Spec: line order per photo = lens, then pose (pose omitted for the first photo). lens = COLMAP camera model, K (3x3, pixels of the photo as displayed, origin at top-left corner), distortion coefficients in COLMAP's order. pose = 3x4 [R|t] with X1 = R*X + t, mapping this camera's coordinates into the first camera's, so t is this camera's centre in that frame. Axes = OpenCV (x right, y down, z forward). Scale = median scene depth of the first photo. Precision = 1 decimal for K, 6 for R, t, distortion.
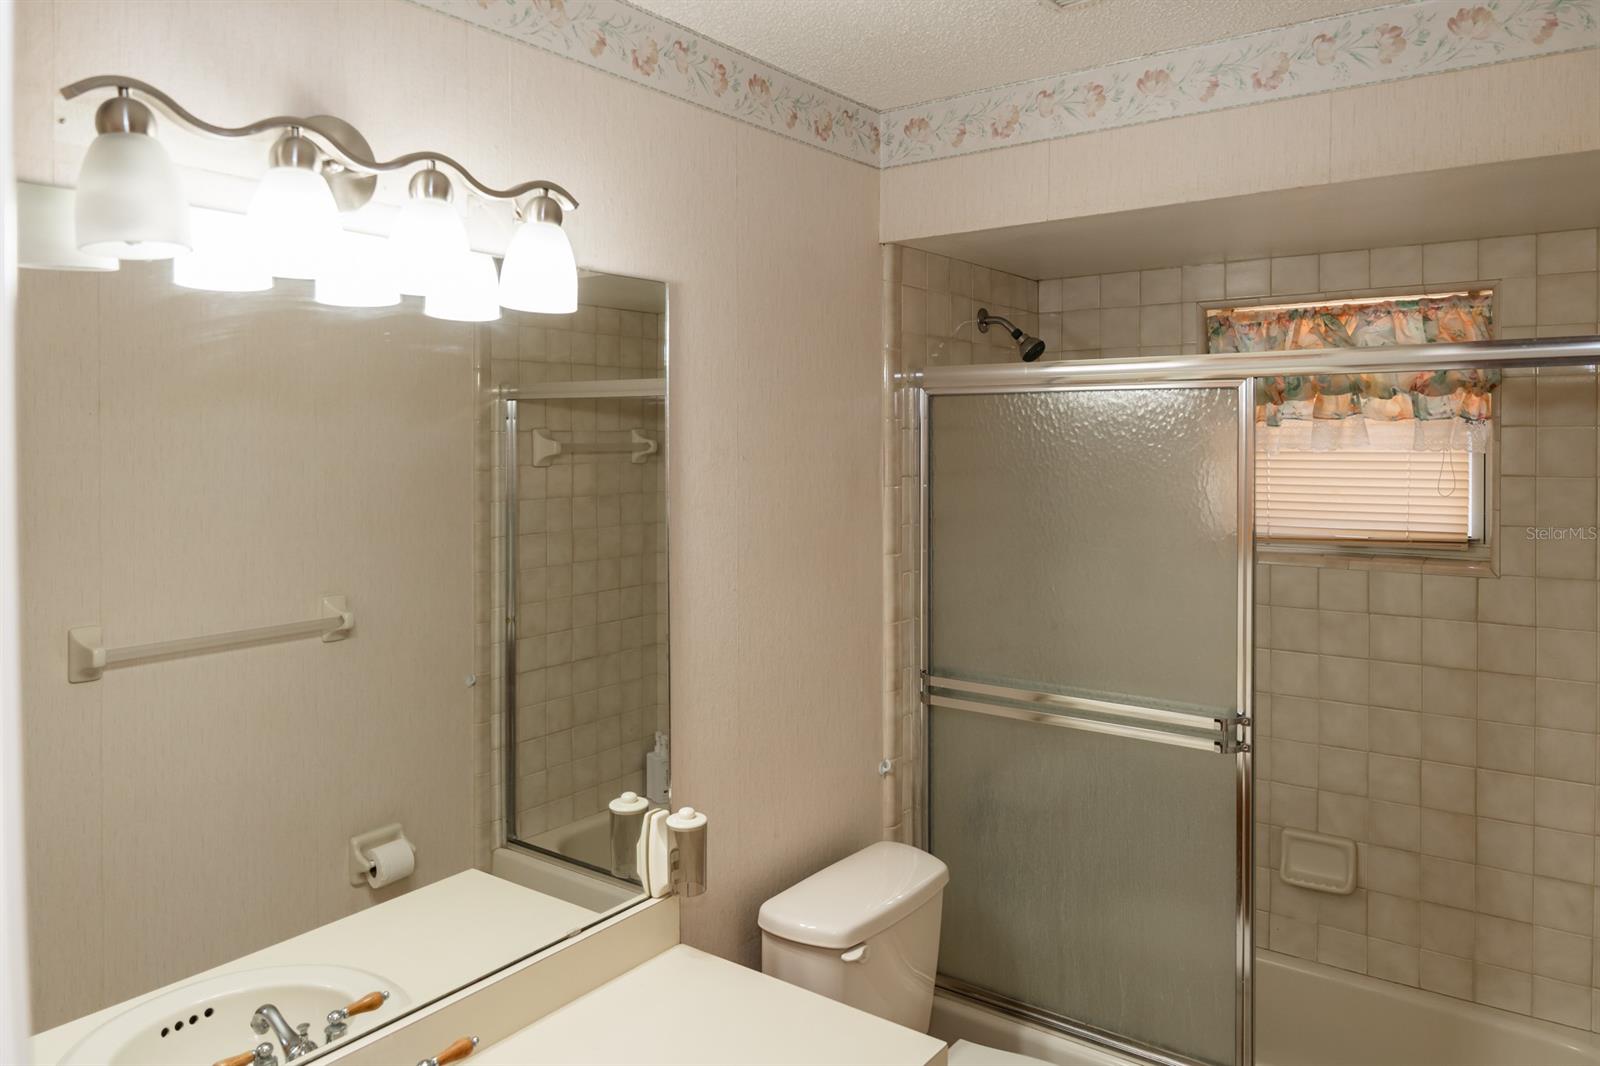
lens RADIAL K [[1127.9, 0, 788.7], [0, 1127.9, 536.7], [0, 0, 1]] dist [0.000720, -0.014054]
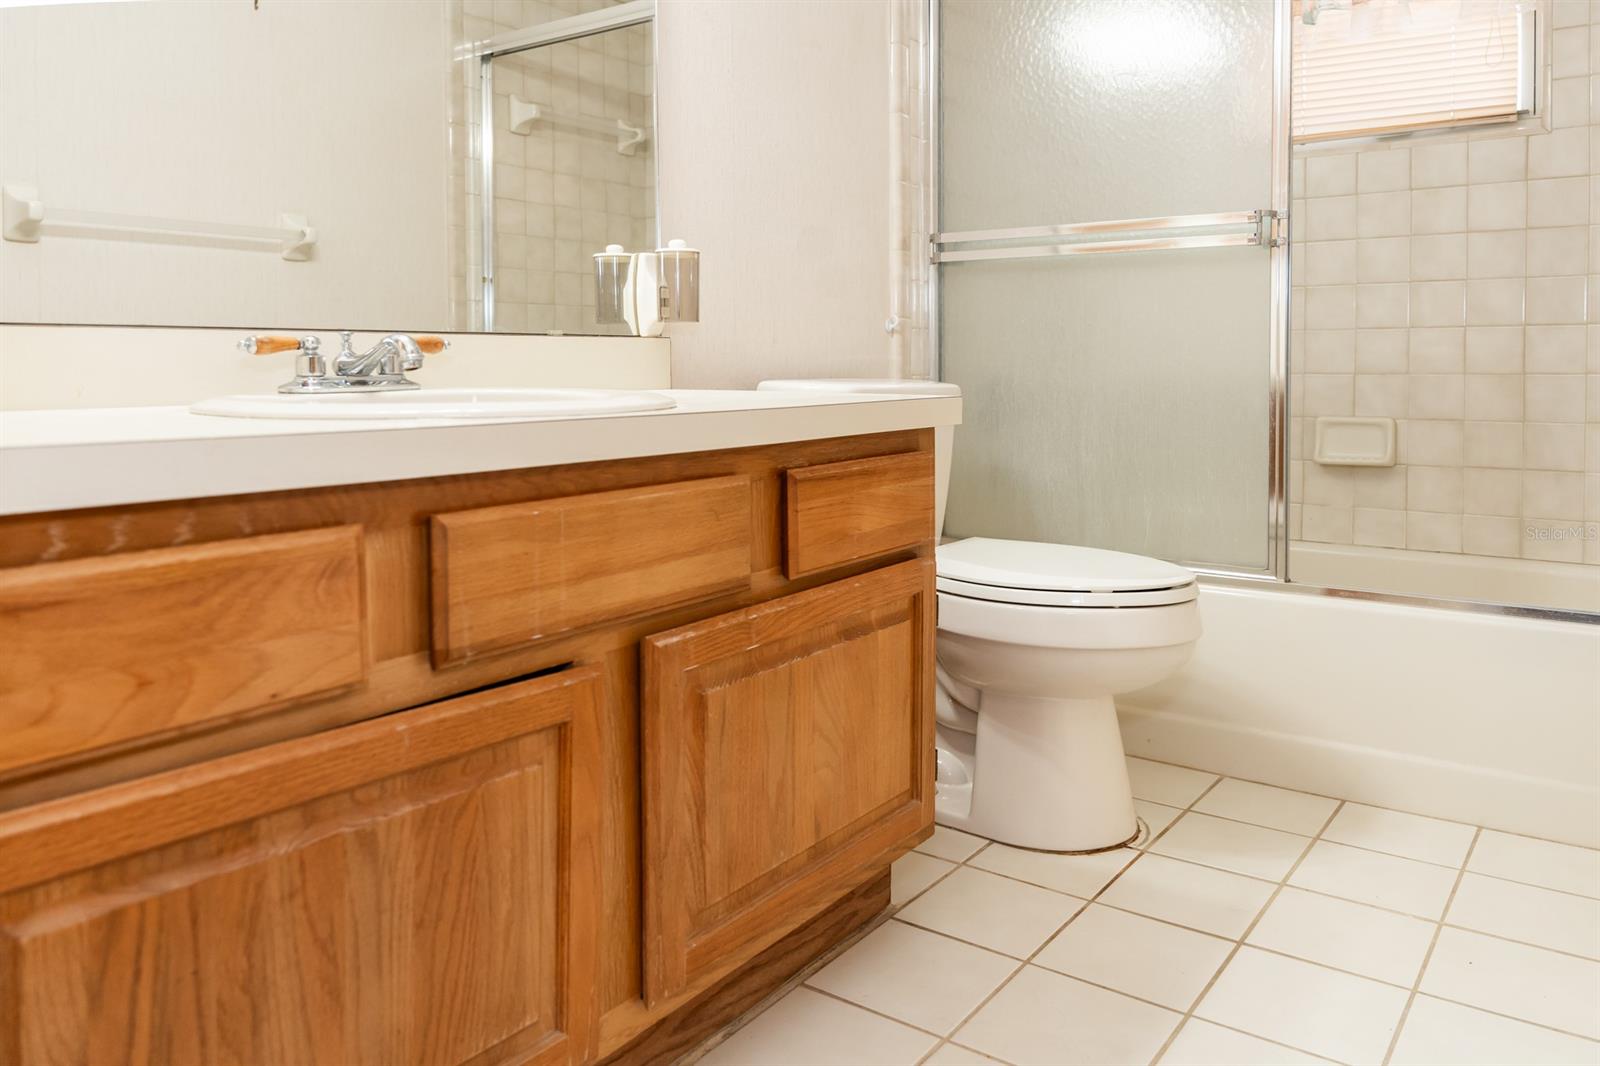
lens RADIAL K [[1200.3, 0, 806.4], [0, 1200.3, 529.8], [0, 0, 1]] dist [0.005083, -0.022790]
pose [[0.999899, -0.006090, 0.012847, 0.001007], [0.005667, 0.999449, 0.032704, 0.324655], [-0.013039, -0.032627, 0.999383, 0.007847]]
